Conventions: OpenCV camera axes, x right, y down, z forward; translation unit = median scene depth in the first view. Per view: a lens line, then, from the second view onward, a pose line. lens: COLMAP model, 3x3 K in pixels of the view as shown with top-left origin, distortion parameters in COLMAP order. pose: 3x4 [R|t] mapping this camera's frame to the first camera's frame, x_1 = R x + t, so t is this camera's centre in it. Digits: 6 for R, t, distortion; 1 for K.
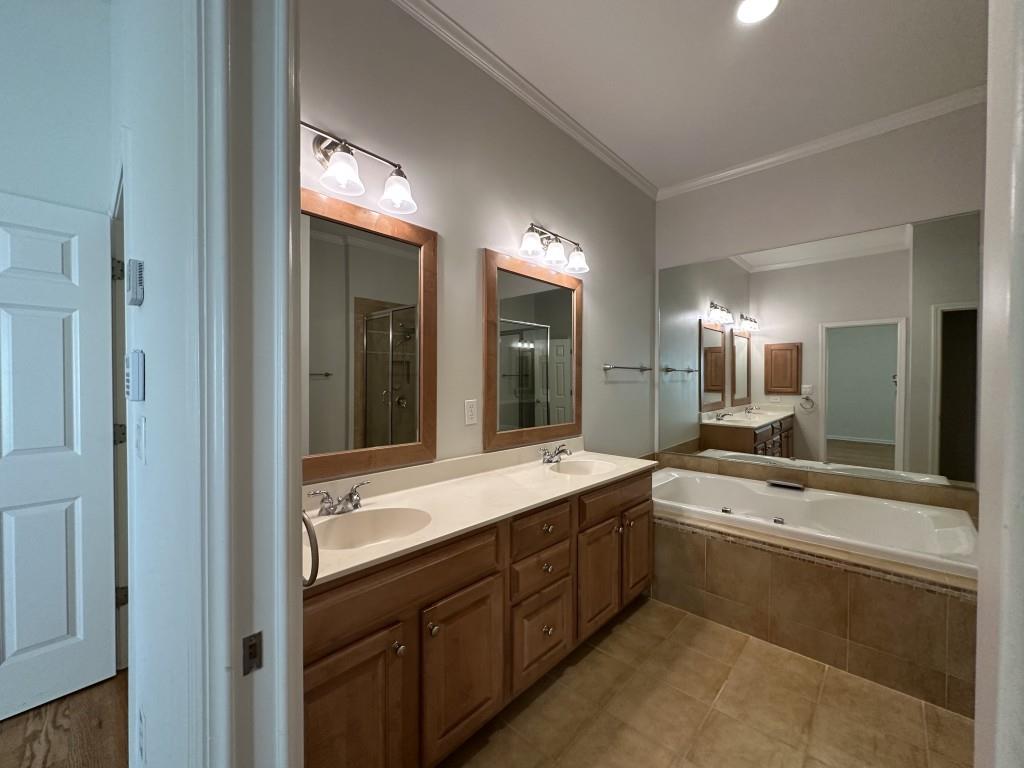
lens RADIAL K [[409.2, 0, 512.0], [0, 409.2, 385.4], [0, 0, 1]] dist [-0.003471, 0.000747]
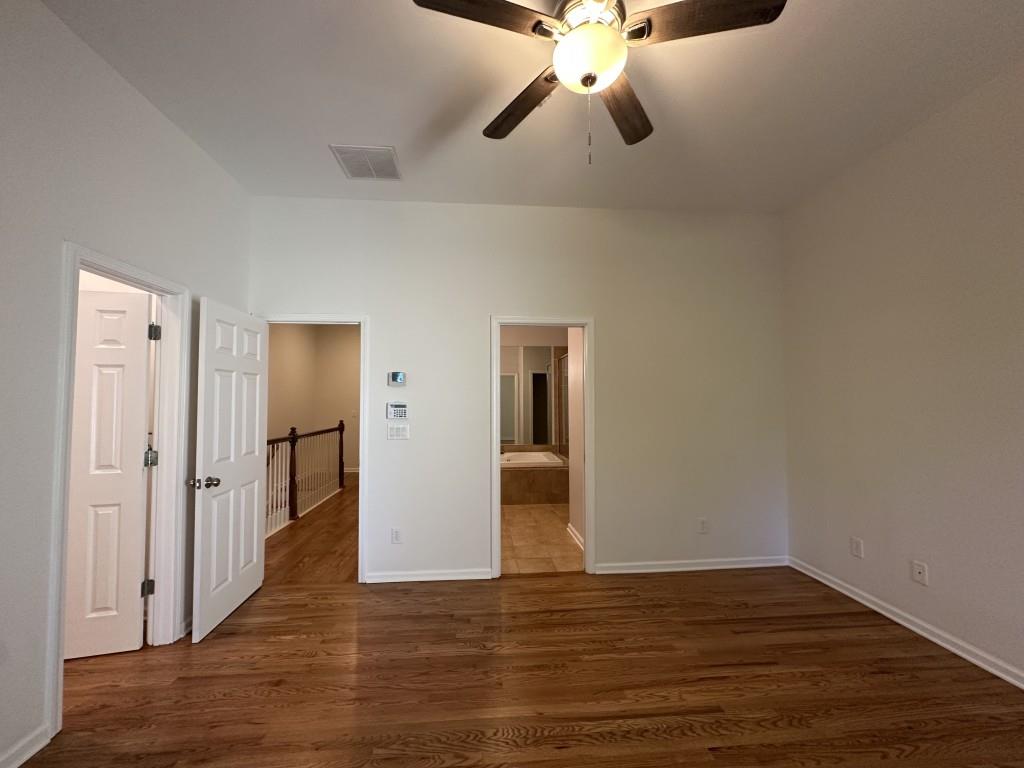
lens RADIAL K [[409.2, 0, 513.3], [0, 409.2, 383.7], [0, 0, 1]] dist [-0.003471, 0.000747]
pose [[0.671971, 0.026439, 0.740105, -1.444879], [0.015423, 0.998646, -0.049678, -0.032927], [-0.740417, 0.044797, 0.670654, -0.909531]]
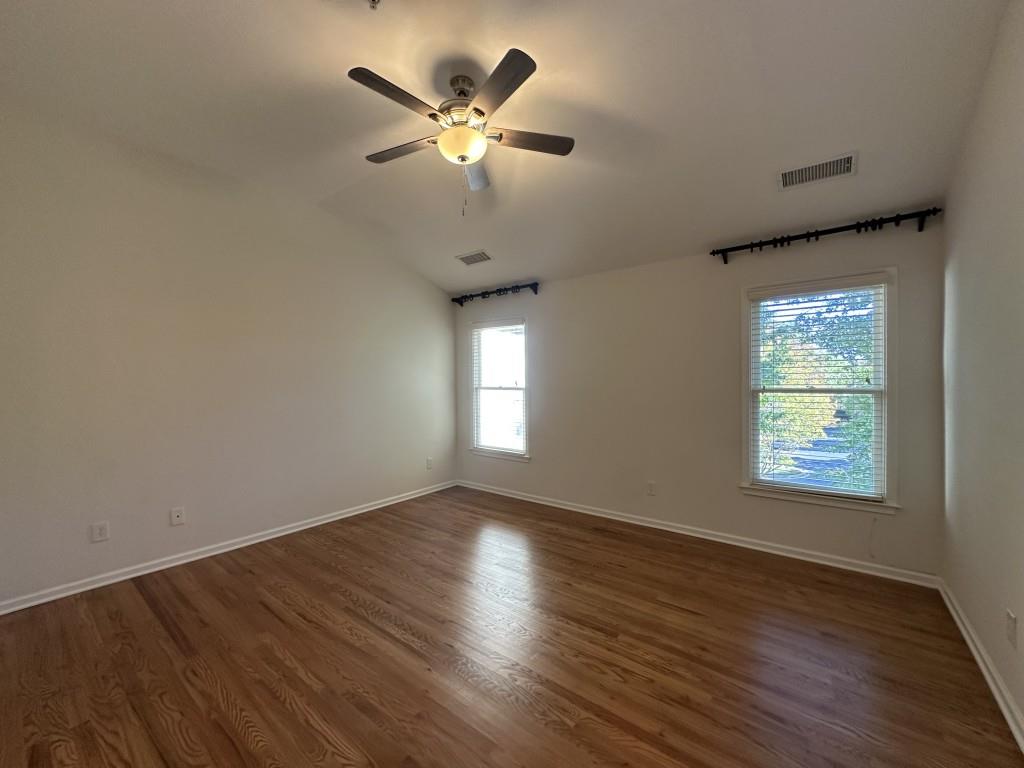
lens RADIAL K [[409.2, 0, 511.8], [0, 409.2, 379.9], [0, 0, 1]] dist [-0.003471, 0.000747]
pose [[-0.996348, 0.003819, -0.085297, -0.805006], [0.002888, 0.999935, 0.011041, -0.033439], [0.085334, 0.010754, -0.996294, 0.703392]]
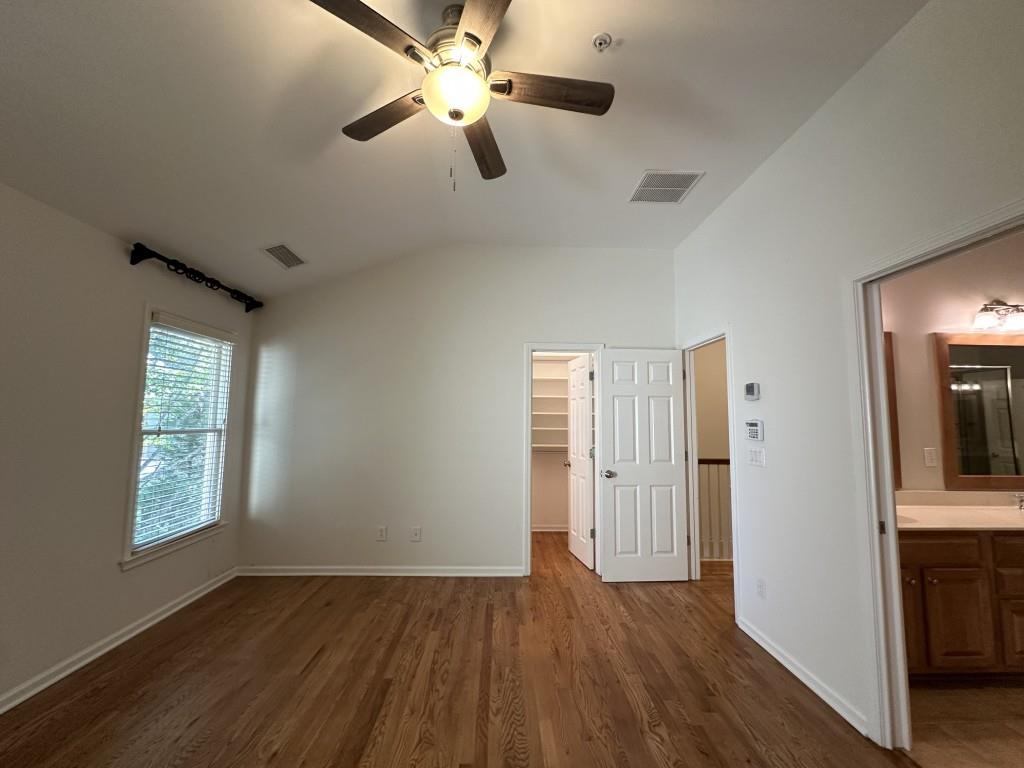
lens RADIAL K [[409.2, 0, 510.9], [0, 409.2, 385.0], [0, 0, 1]] dist [-0.003471, 0.000747]
pose [[0.702335, -0.058262, -0.709458, -0.112295], [-0.017073, 0.994980, -0.098611, -0.015405], [0.711642, 0.081371, 0.697814, -0.978599]]
